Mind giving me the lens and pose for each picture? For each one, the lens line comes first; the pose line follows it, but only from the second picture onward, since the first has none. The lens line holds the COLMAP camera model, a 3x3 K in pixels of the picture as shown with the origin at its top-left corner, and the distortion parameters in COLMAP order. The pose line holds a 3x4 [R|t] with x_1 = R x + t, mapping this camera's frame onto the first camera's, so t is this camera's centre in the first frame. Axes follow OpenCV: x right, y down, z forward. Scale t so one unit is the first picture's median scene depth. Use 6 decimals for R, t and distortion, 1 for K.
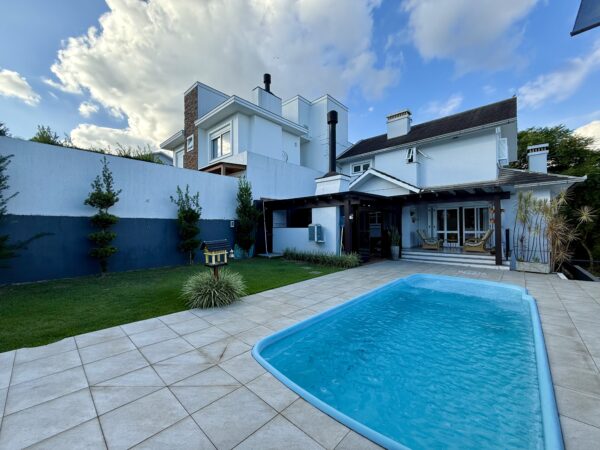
lens RADIAL K [[239.5, 0, 299.8], [0, 239.5, 225.6], [0, 0, 1]] dist [0.000036, -0.000014]
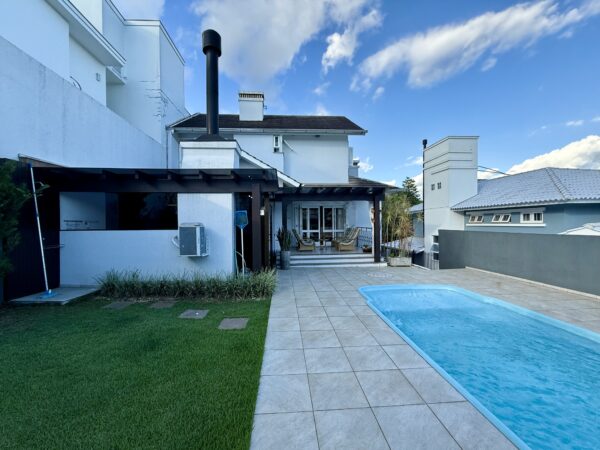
lens RADIAL K [[239.5, 0, 298.5], [0, 239.5, 225.3], [0, 0, 1]] dist [0.000036, -0.000014]
pose [[0.693181, -0.003969, 0.720753, -0.128661], [-0.001752, 0.999973, 0.007192, -0.004370], [-0.720762, -0.006249, 0.693155, 0.383672]]
